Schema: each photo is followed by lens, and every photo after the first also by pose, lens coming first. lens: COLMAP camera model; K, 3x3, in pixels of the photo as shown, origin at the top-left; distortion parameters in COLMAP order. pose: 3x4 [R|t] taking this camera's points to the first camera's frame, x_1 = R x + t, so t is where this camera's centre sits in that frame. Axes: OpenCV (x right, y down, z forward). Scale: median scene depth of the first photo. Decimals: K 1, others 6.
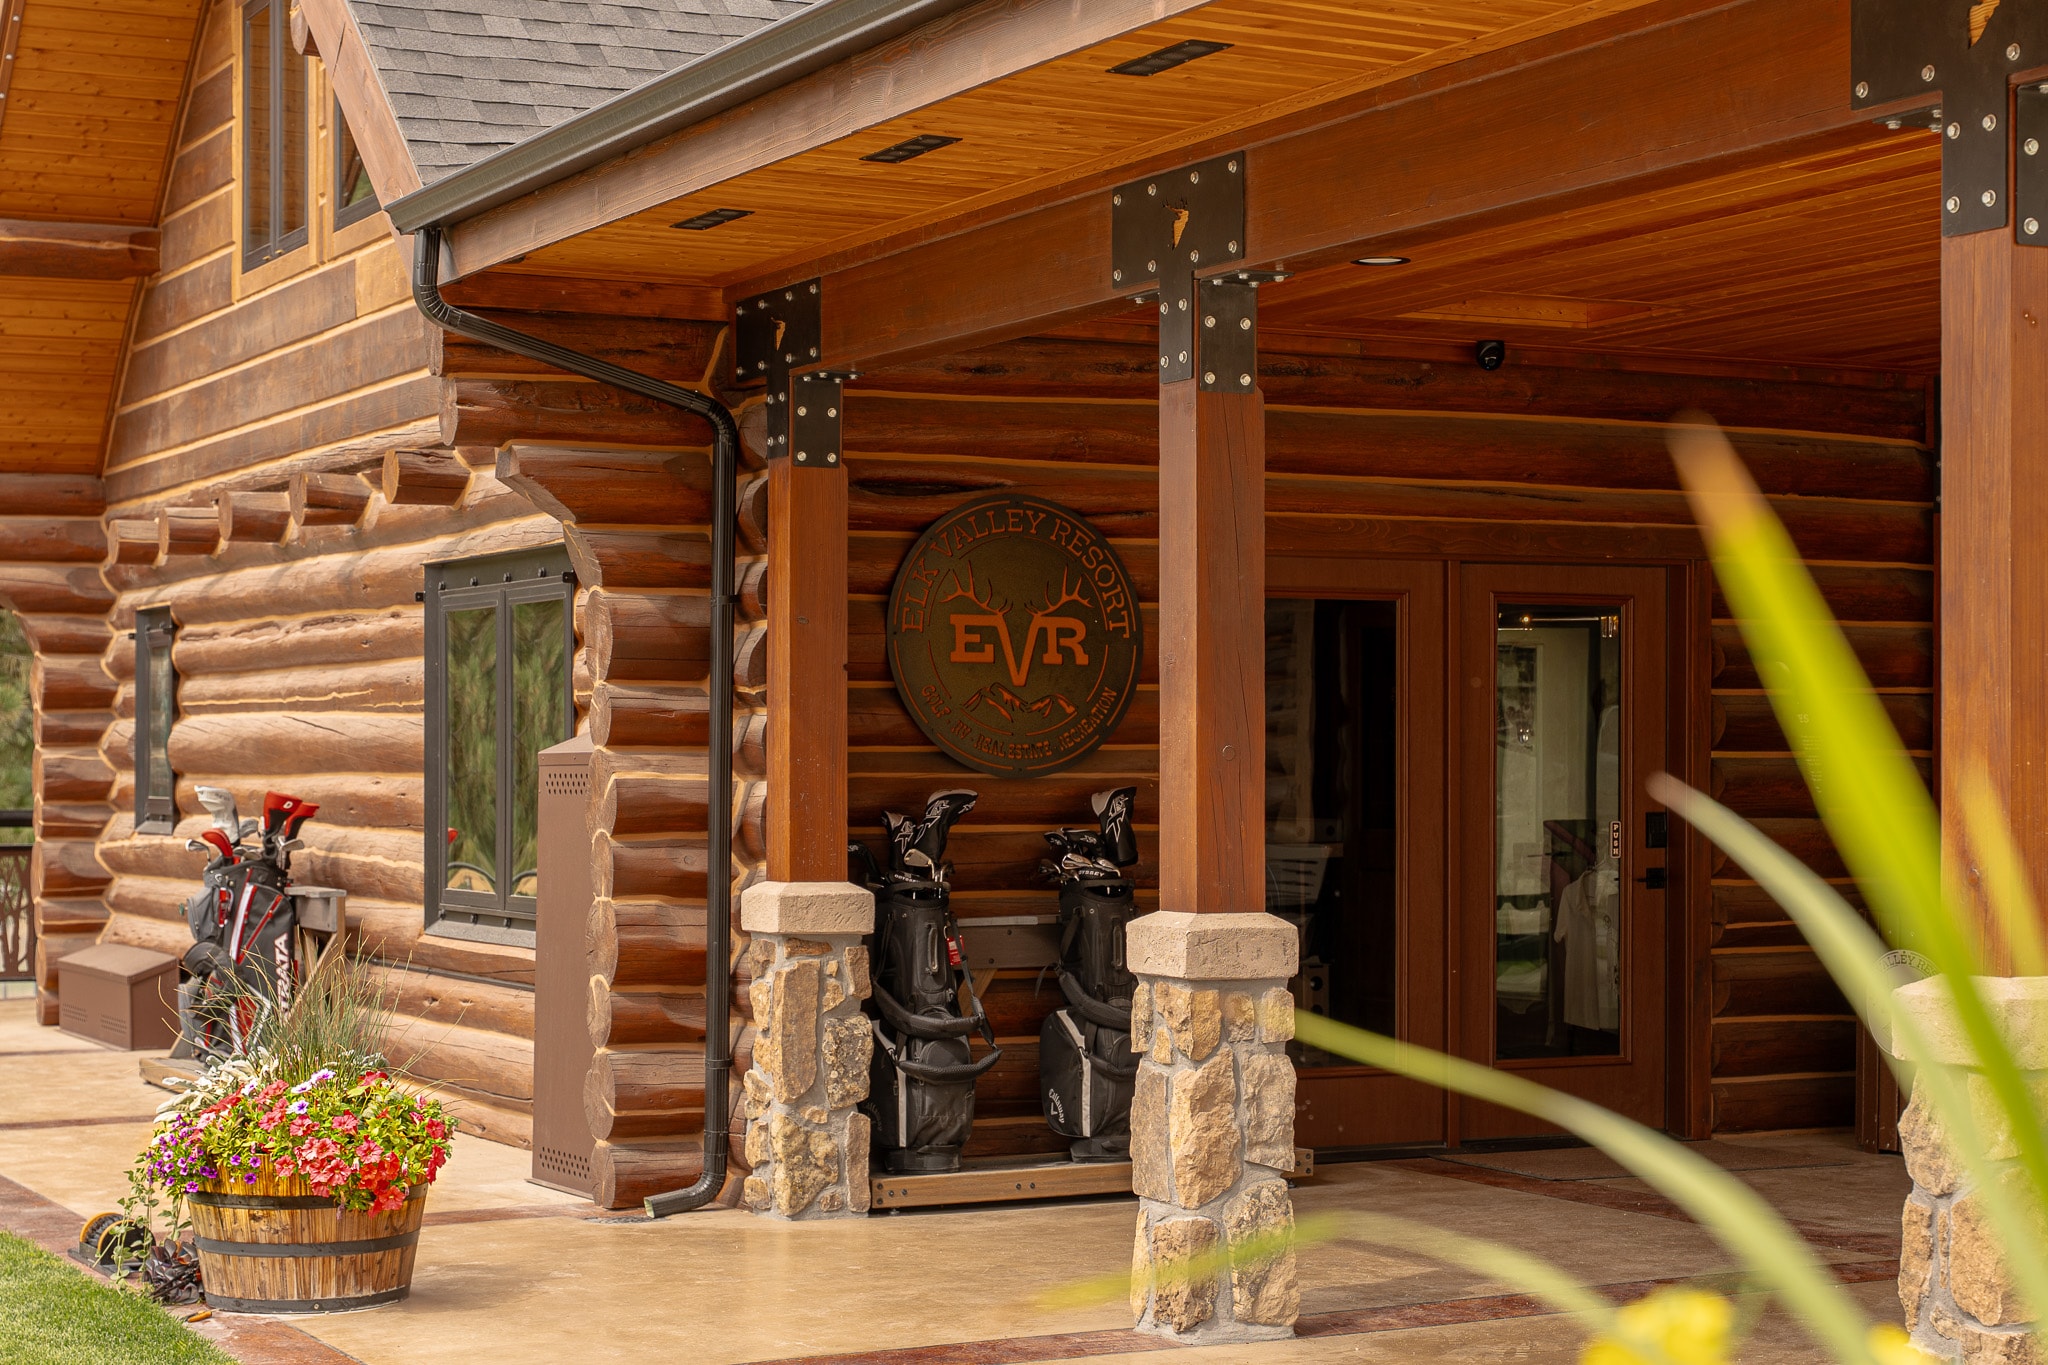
lens RADIAL K [[3797.0, 0, 1041.0], [0, 3797.0, 695.2], [0, 0, 1]] dist [0.235089, 0.000000]
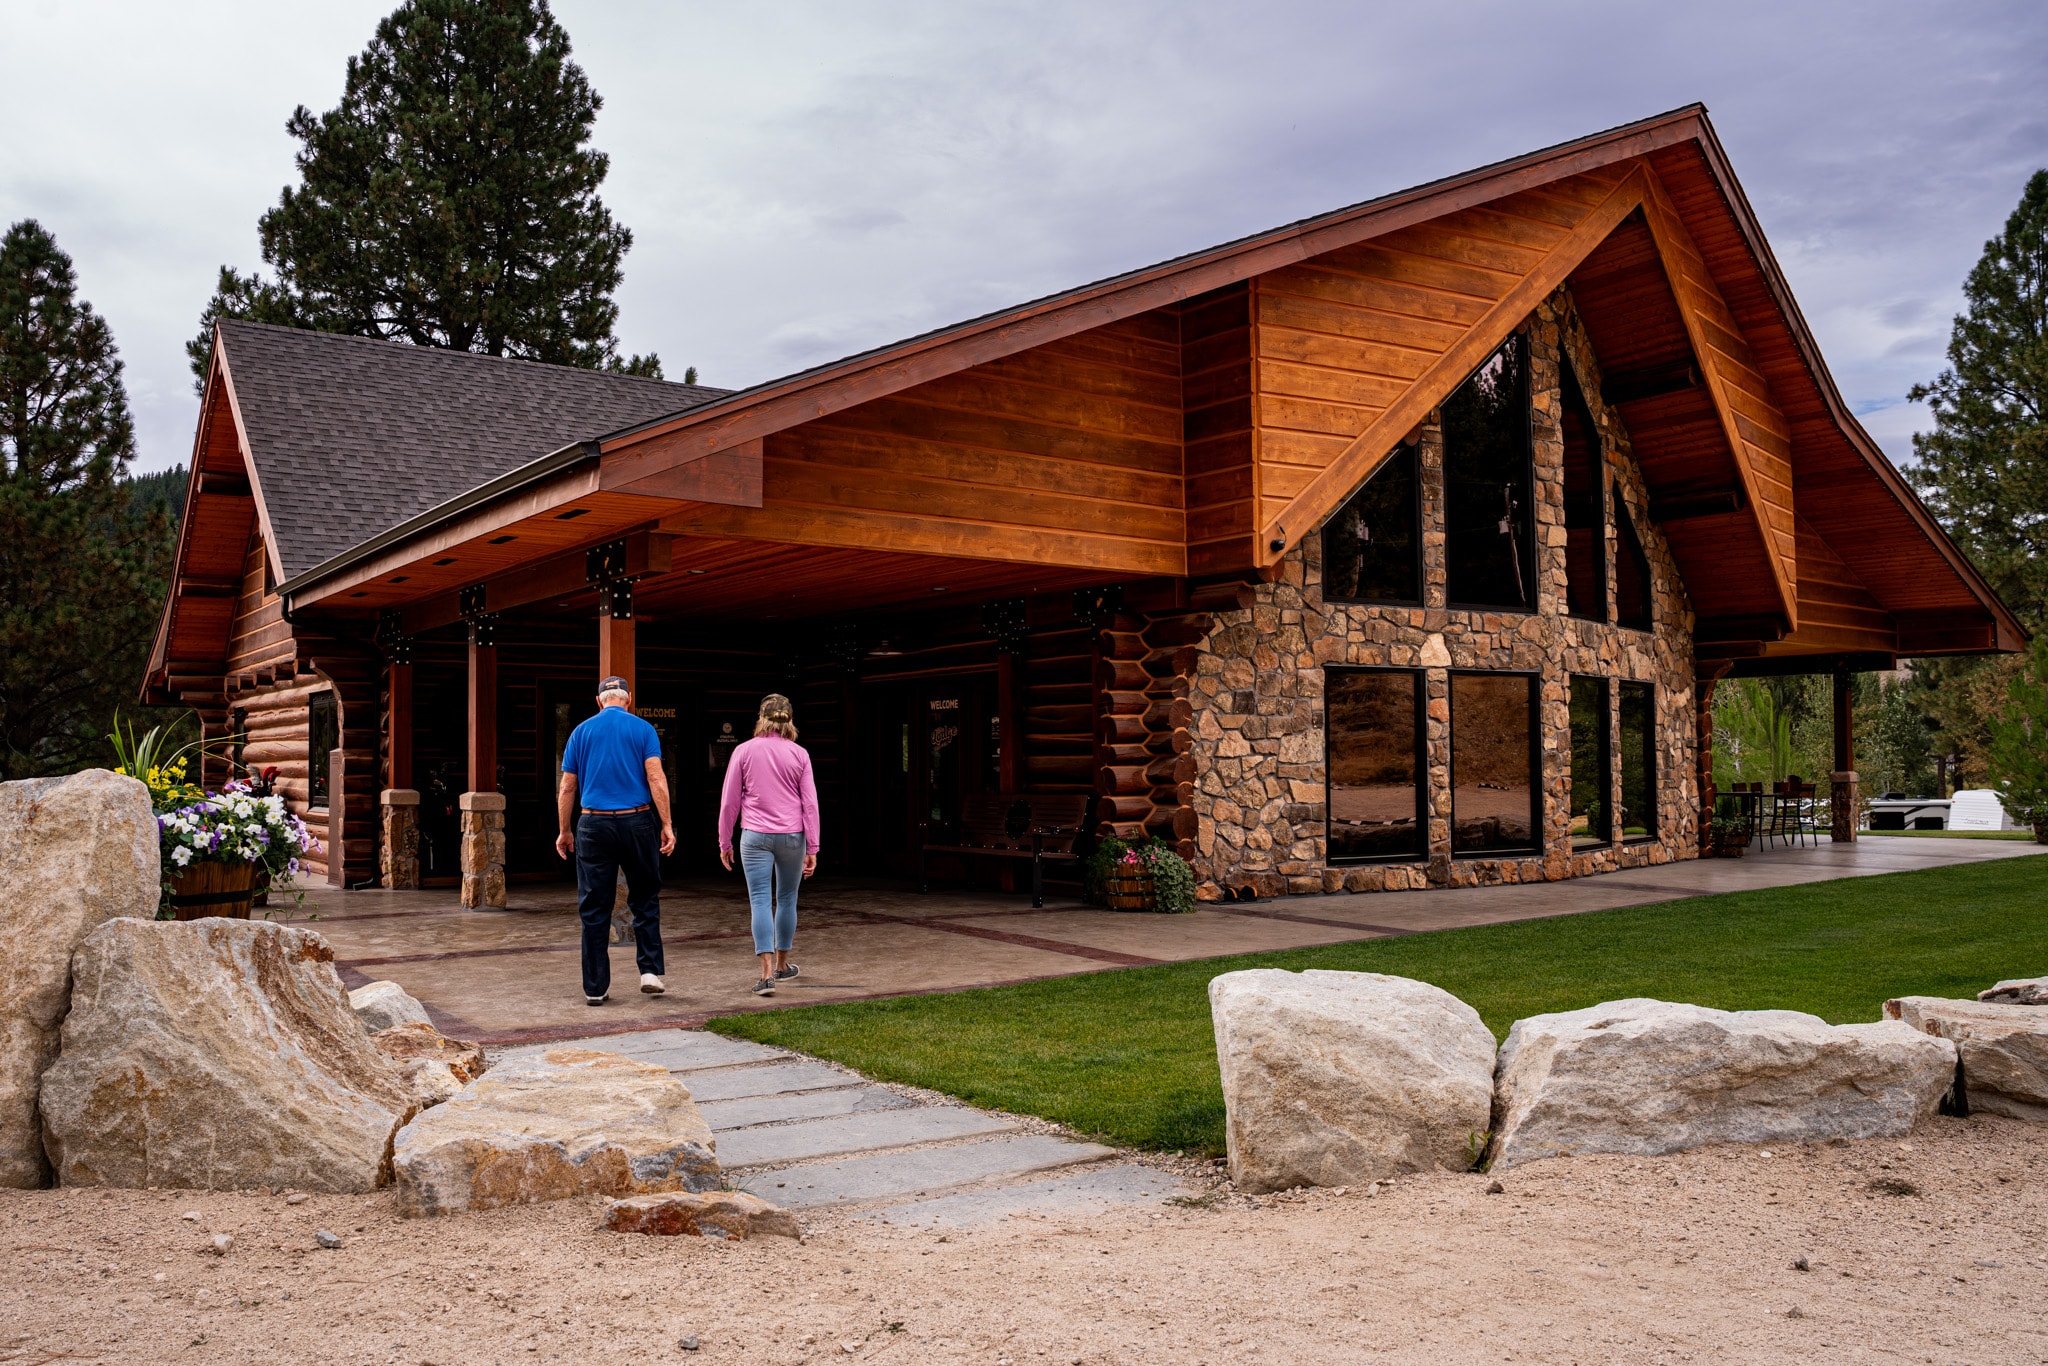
lens RADIAL K [[1749.6, 0, 1012.0], [0, 1749.6, 683.5], [0, 0, 1]] dist [-0.110854, -0.016439]
pose [[0.991272, -0.003592, 0.131784, 0.263300], [0.008020, 0.999420, -0.033086, 0.010416], [-0.131589, 0.033854, 0.990726, -0.549264]]
